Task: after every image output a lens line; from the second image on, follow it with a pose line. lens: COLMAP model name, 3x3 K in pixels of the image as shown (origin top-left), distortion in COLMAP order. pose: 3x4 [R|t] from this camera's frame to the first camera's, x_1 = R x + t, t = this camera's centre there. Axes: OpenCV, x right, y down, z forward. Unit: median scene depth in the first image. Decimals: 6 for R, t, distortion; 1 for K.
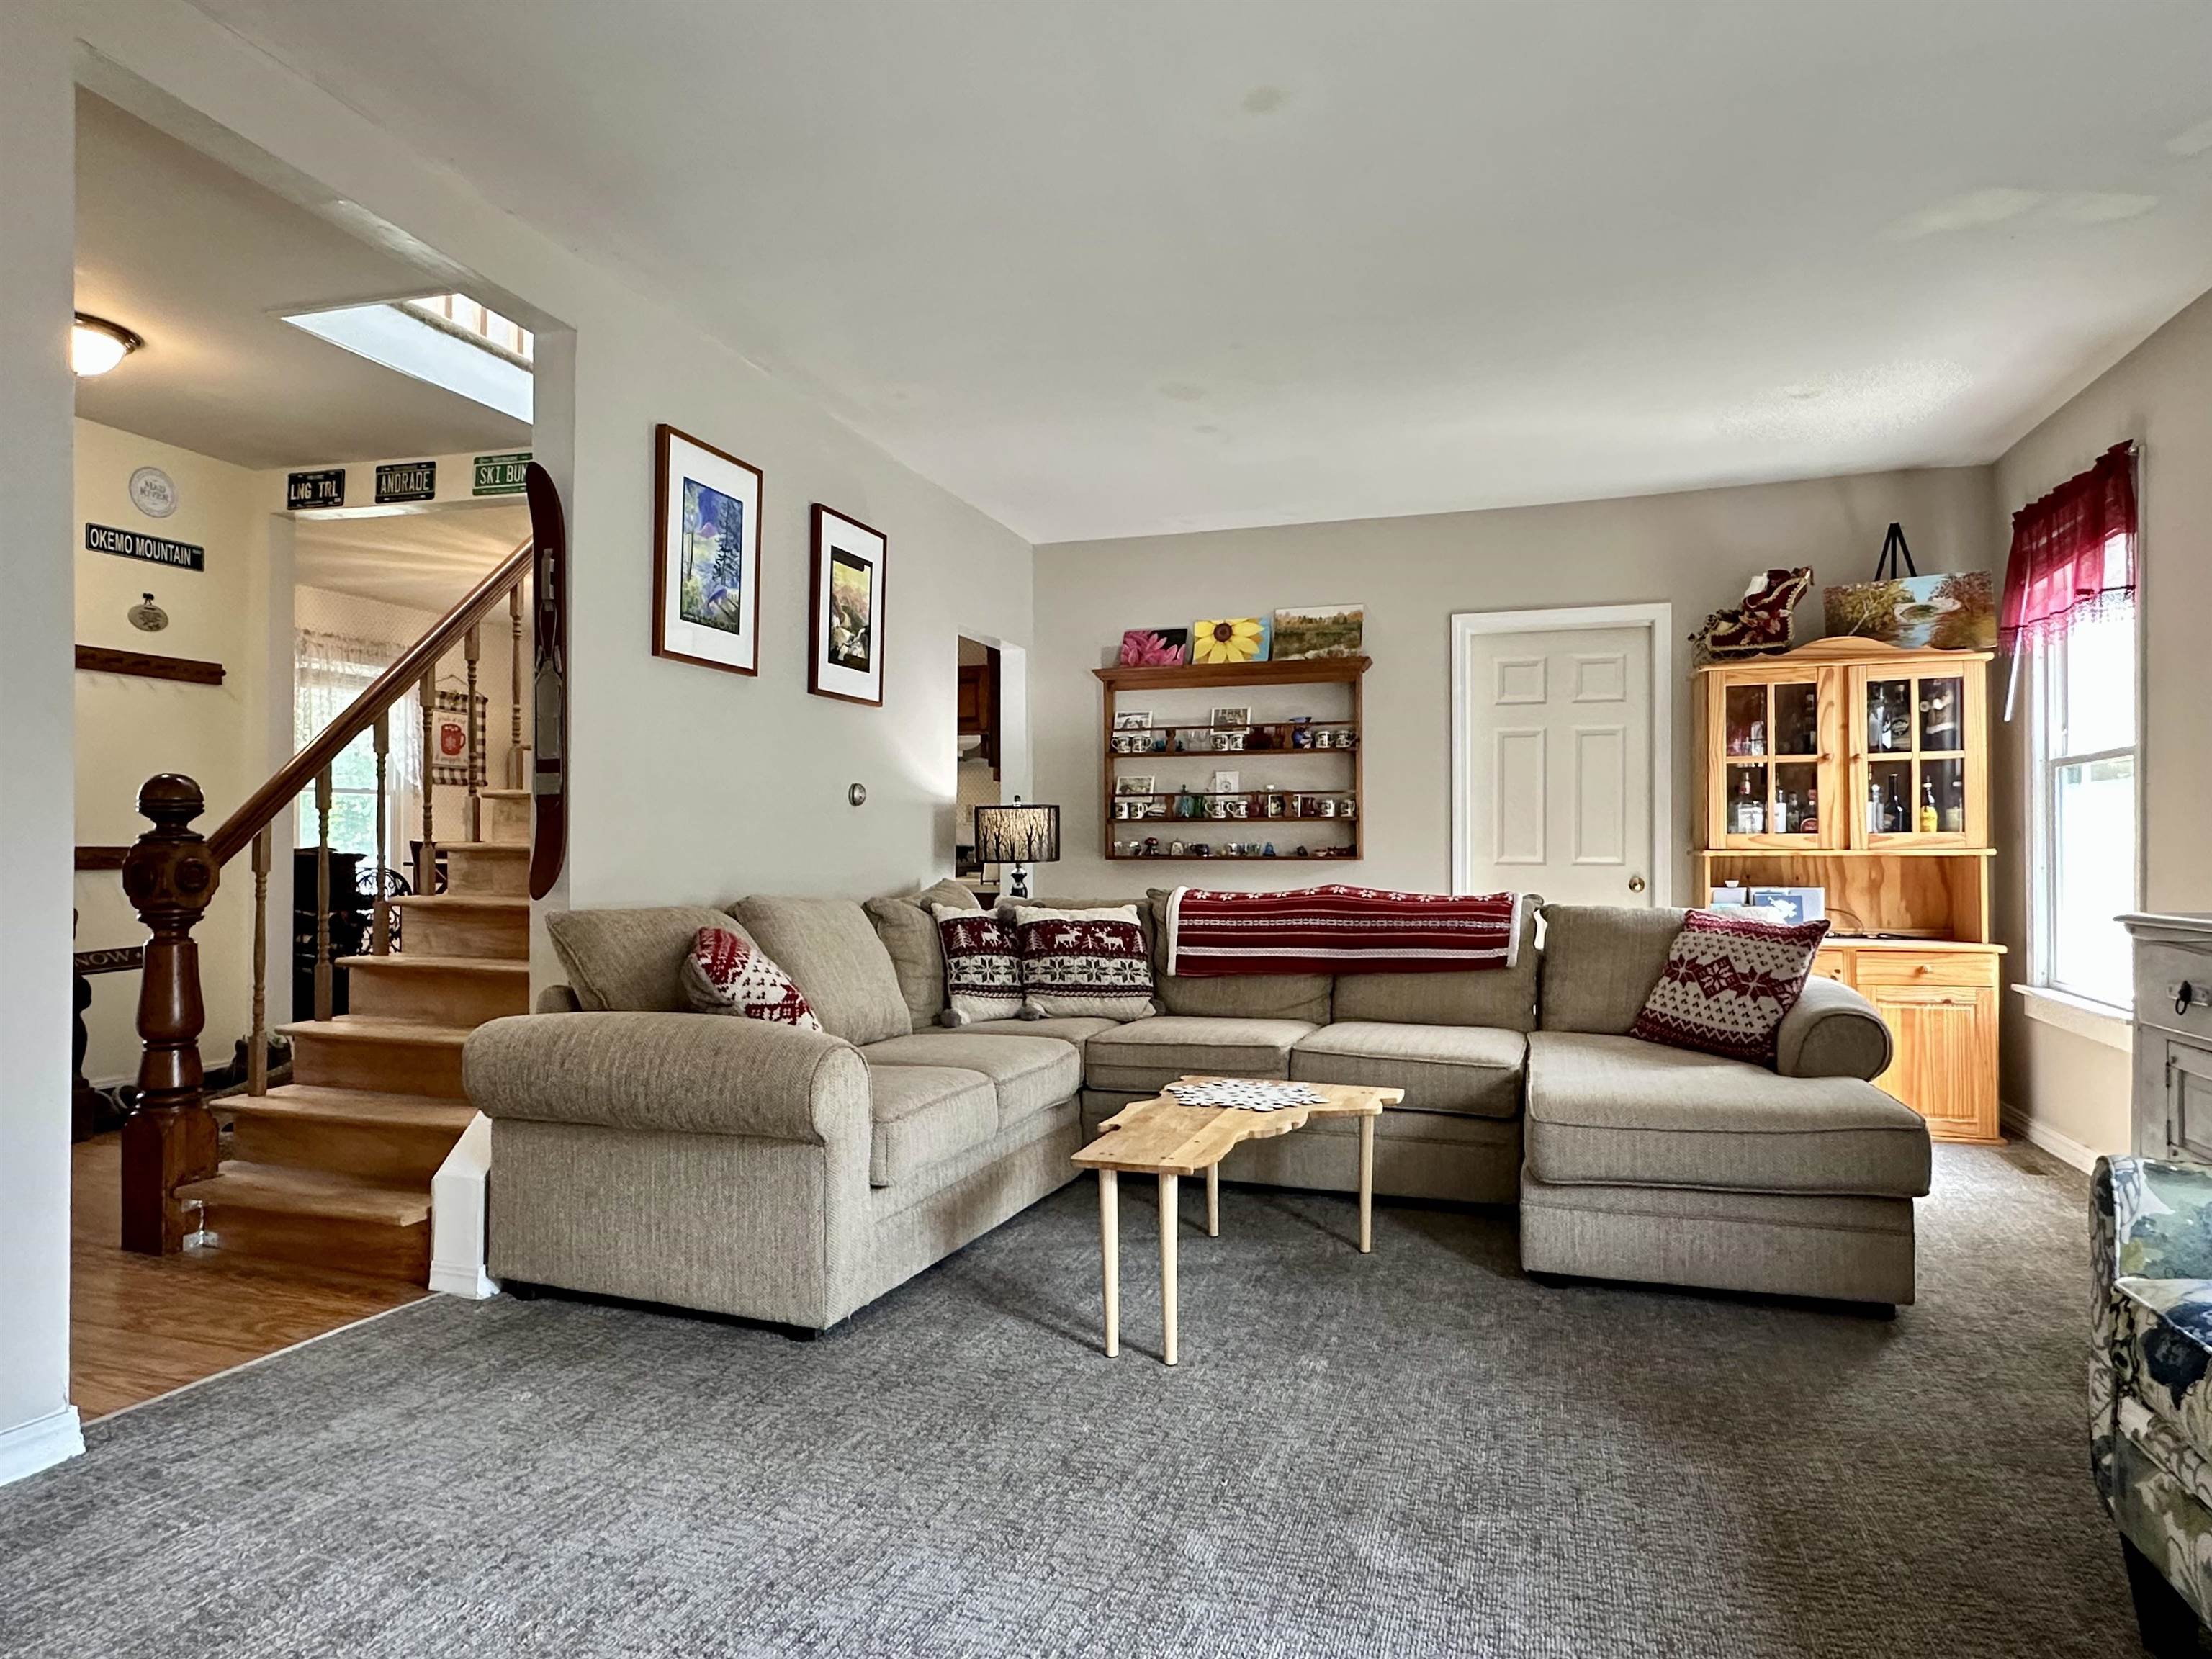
lens RADIAL K [[1325.0, 0, 1108.9], [0, 1325.0, 834.4], [0, 0, 1]] dist [0.004290, 0.001269]
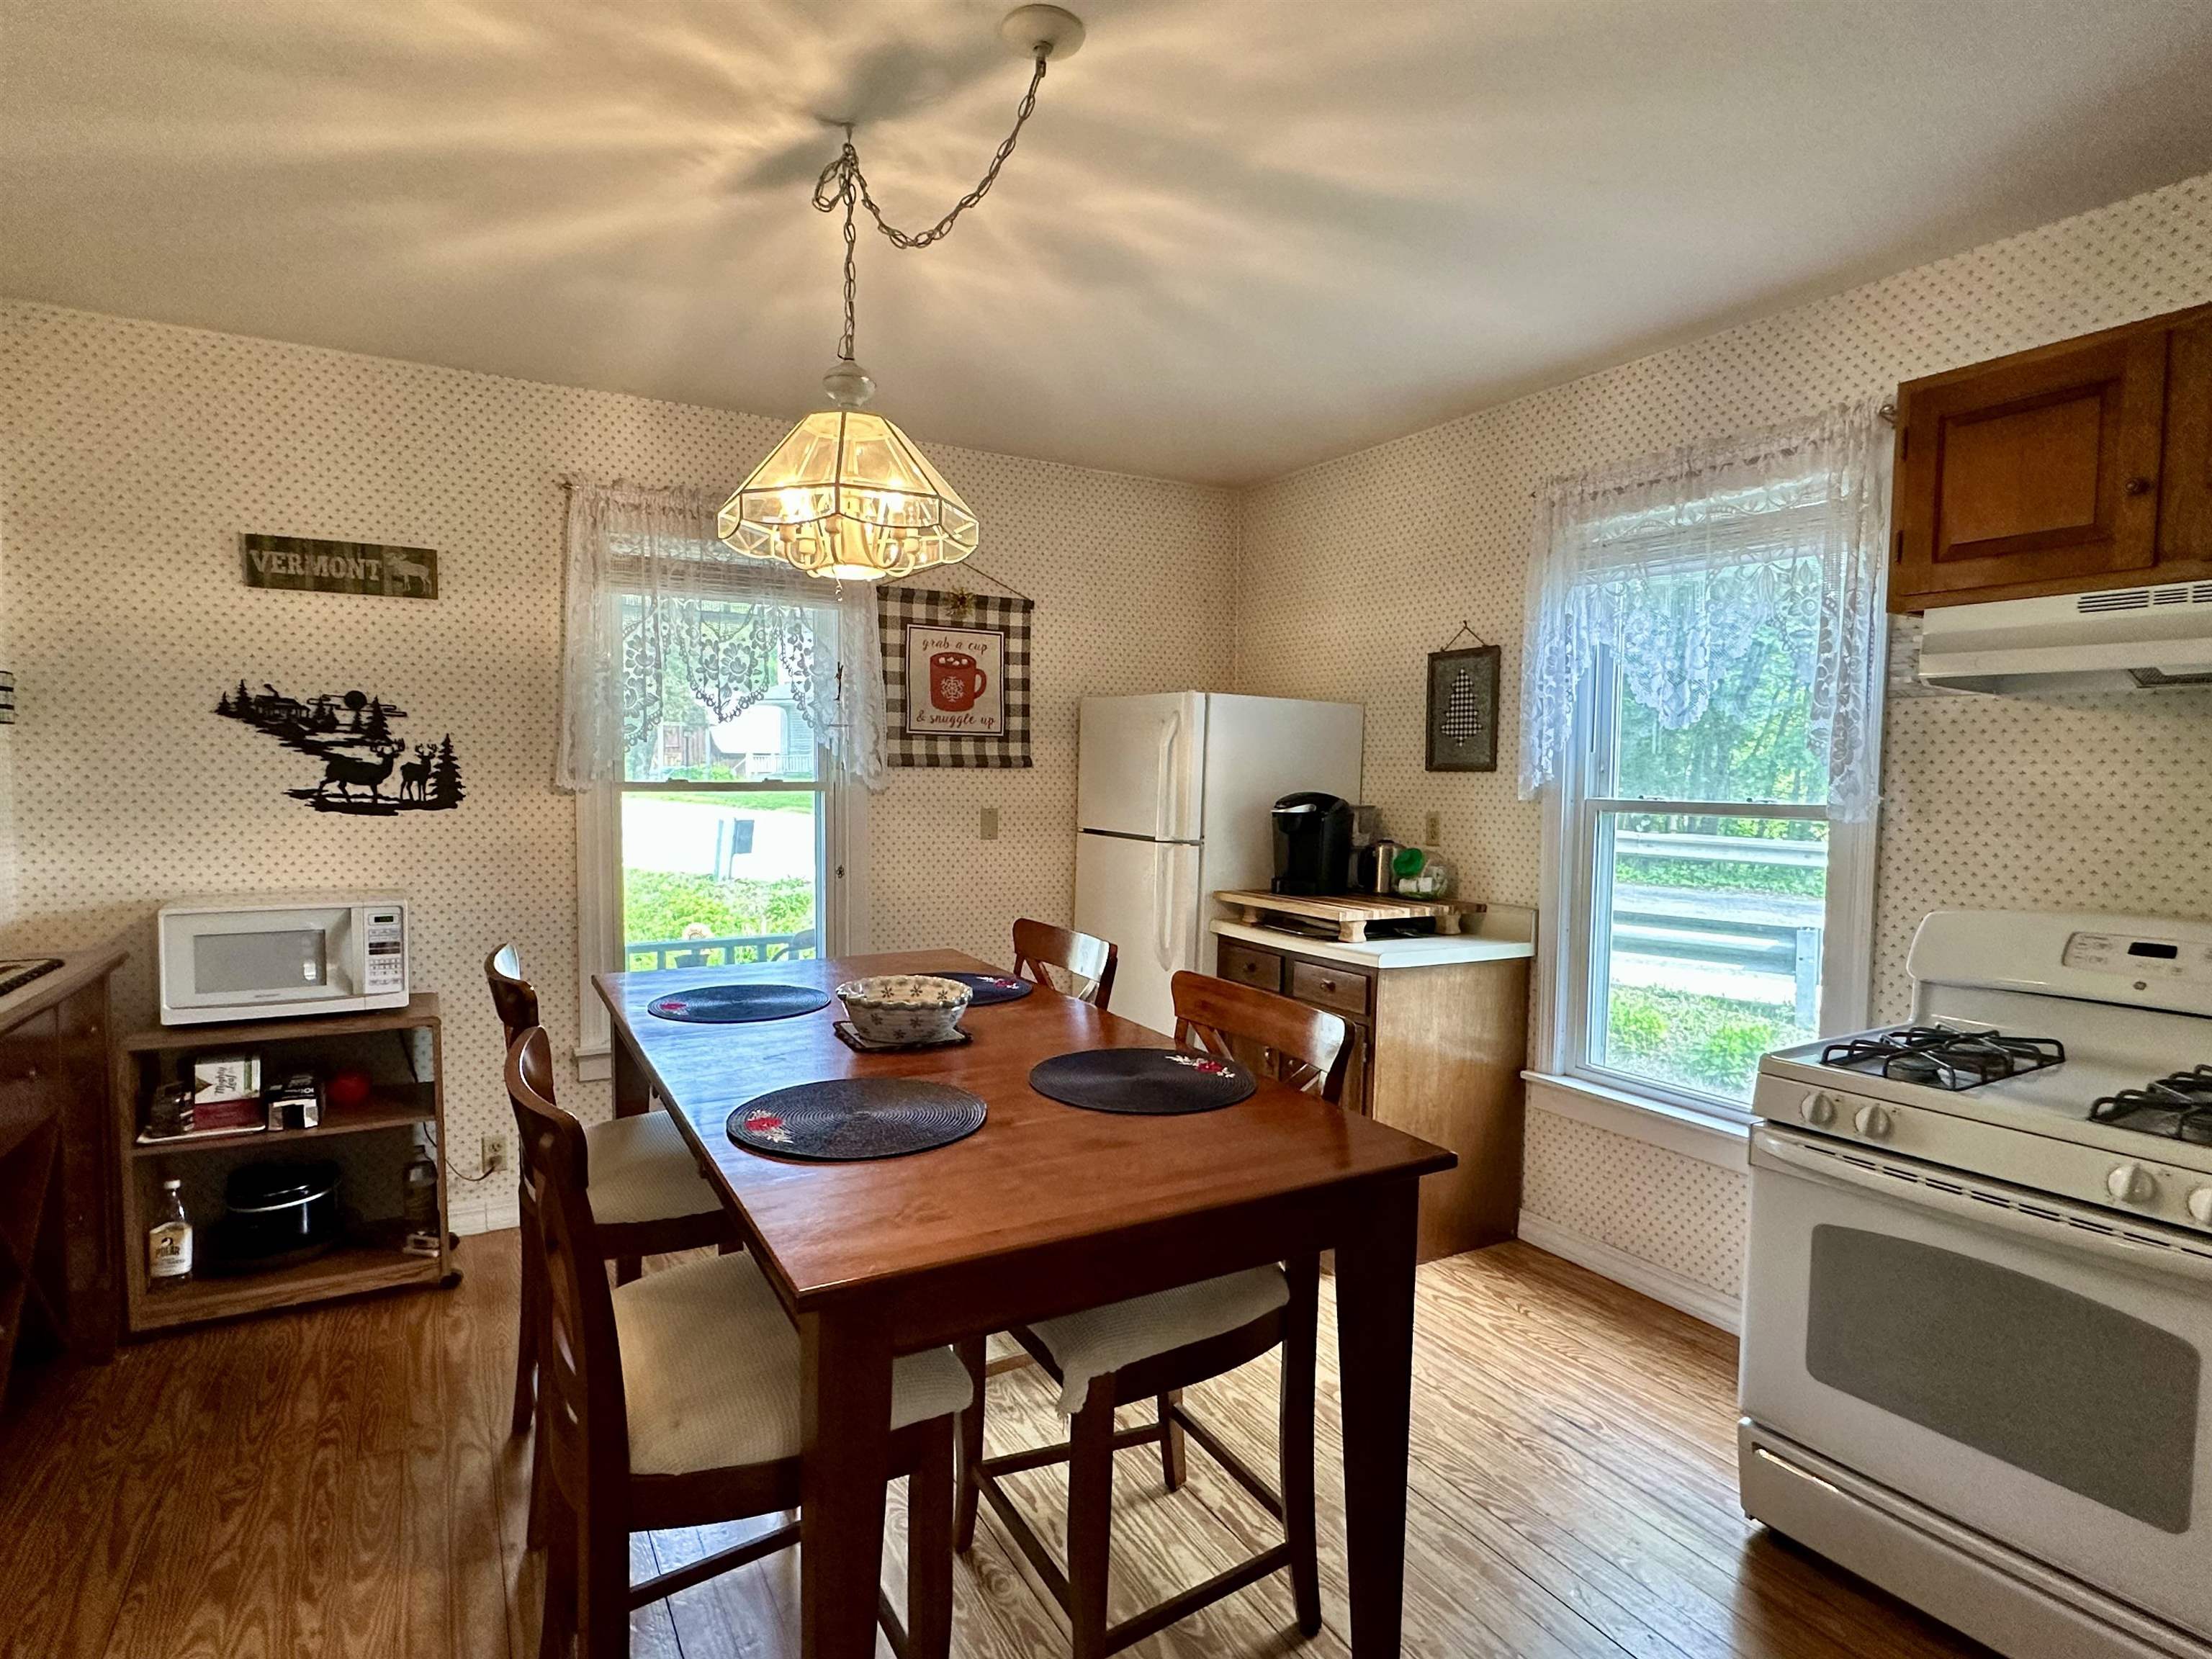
lens RADIAL K [[1160.0, 0, 1111.3], [0, 1160.0, 834.2], [0, 0, 1]] dist [0.002958, 0.000419]
pose [[0.739006, 0.048760, -0.671932, -0.225519], [-0.007376, 0.997903, 0.064303, -0.069242], [0.673659, -0.042564, 0.737816, 1.177602]]
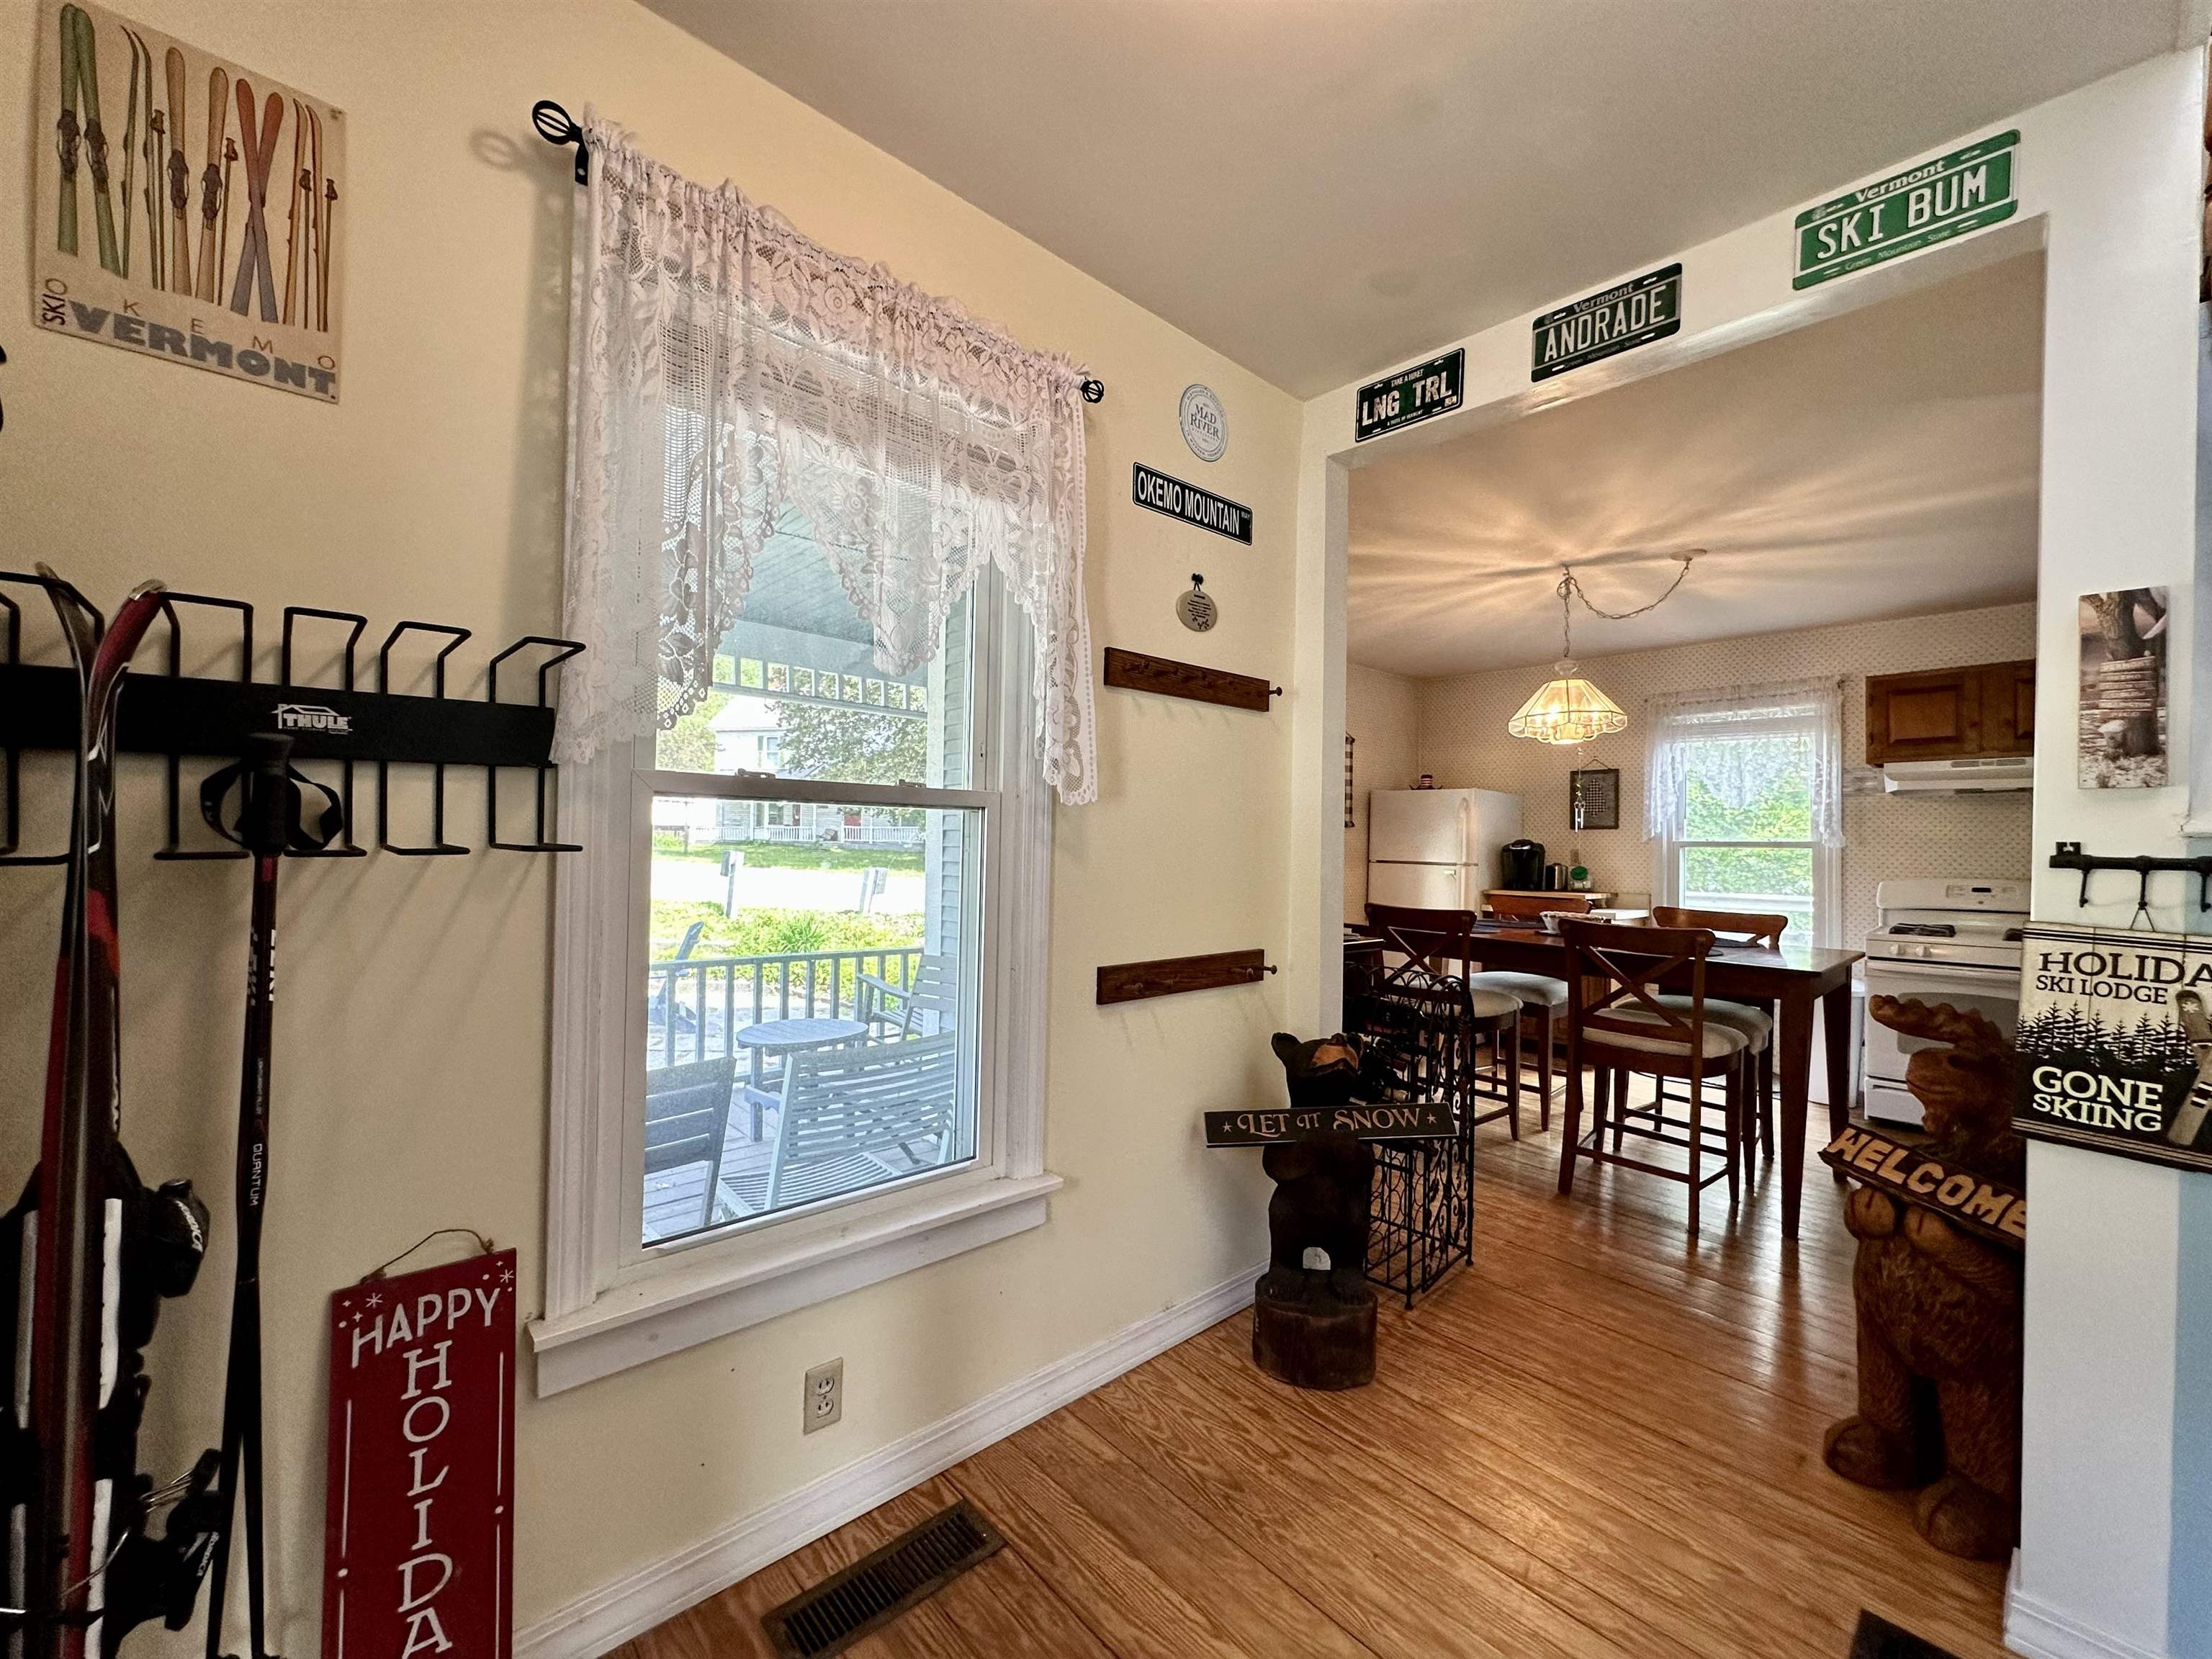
lens RADIAL K [[887.8, 0, 1099.5], [0, 887.8, 829.5], [0, 0, 1]] dist [-0.000468, -0.000129]
pose [[0.867617, 0.005581, -0.497202, -0.530367], [-0.010405, 0.999922, -0.006933, -0.048951], [0.497124, 0.011189, 0.867607, 0.577510]]
